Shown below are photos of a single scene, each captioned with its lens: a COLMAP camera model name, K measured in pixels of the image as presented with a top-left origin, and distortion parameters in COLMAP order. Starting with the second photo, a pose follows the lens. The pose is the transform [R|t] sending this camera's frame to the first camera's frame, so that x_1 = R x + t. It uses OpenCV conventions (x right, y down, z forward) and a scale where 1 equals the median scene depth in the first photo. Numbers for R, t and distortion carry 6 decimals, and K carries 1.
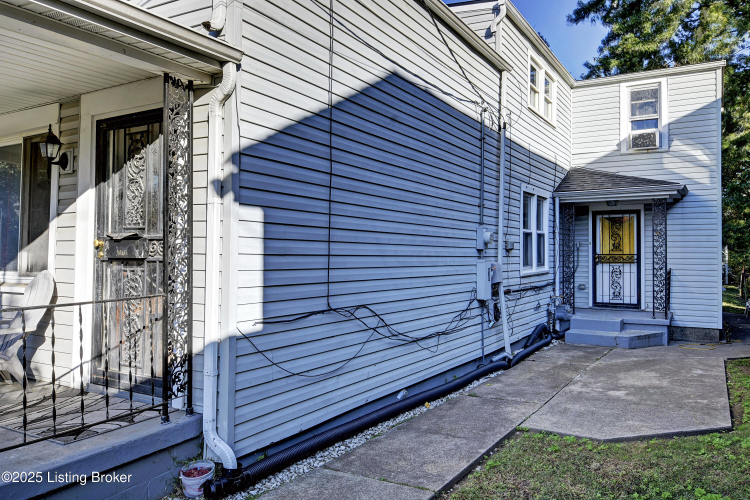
lens RADIAL K [[576.1, 0, 374.7], [0, 576.1, 249.7], [0, 0, 1]] dist [0.005551, -0.003185]
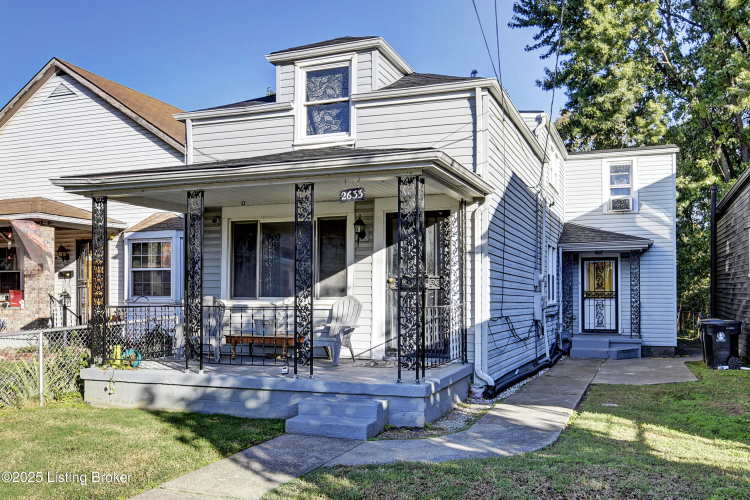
lens RADIAL K [[658.5, 0, 378.4], [0, 658.5, 285.9], [0, 0, 1]] dist [0.002548, 0.006944]
pose [[0.988352, 0.003205, 0.152154, -0.309352], [-0.001808, 0.999955, -0.009319, 0.010587], [-0.152177, 0.008935, 0.988313, -0.399681]]
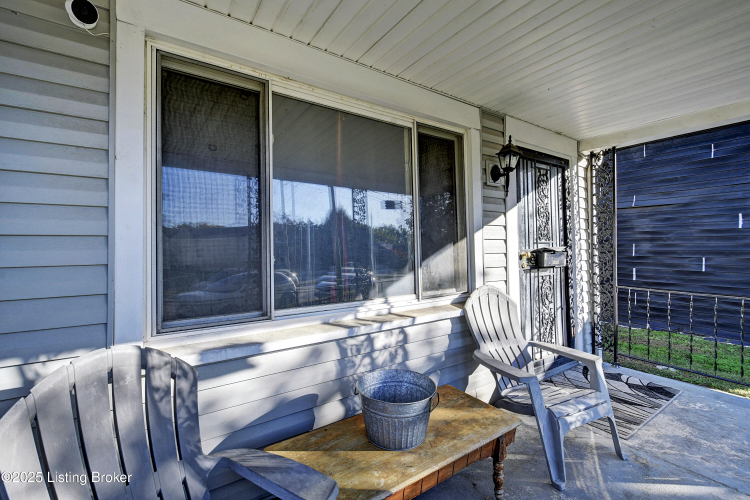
lens RADIAL K [[338.7, 0, 375.2], [0, 338.7, 251.6], [0, 0, 1]] dist [0.000664, -0.000040]
pose [[0.426603, -0.011701, 0.904363, -0.447998], [0.000823, 0.999921, 0.012549, -0.010059], [-0.904439, -0.004609, 0.426579, 0.362573]]
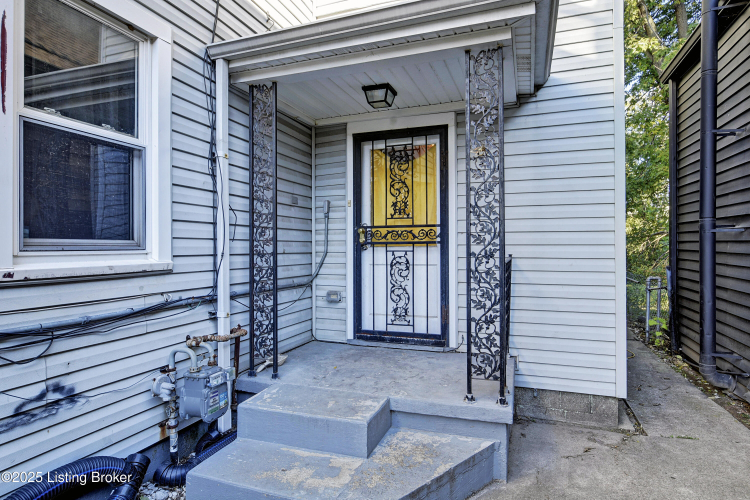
lens RADIAL K [[421.0, 0, 376.3], [0, 421.0, 250.3], [0, 0, 1]] dist [-0.003707, -0.000333]
pose [[0.982009, -0.007805, 0.188674, 0.356575], [0.006285, 0.999943, 0.008656, 0.025974], [-0.188731, -0.007315, 0.982002, 0.712753]]
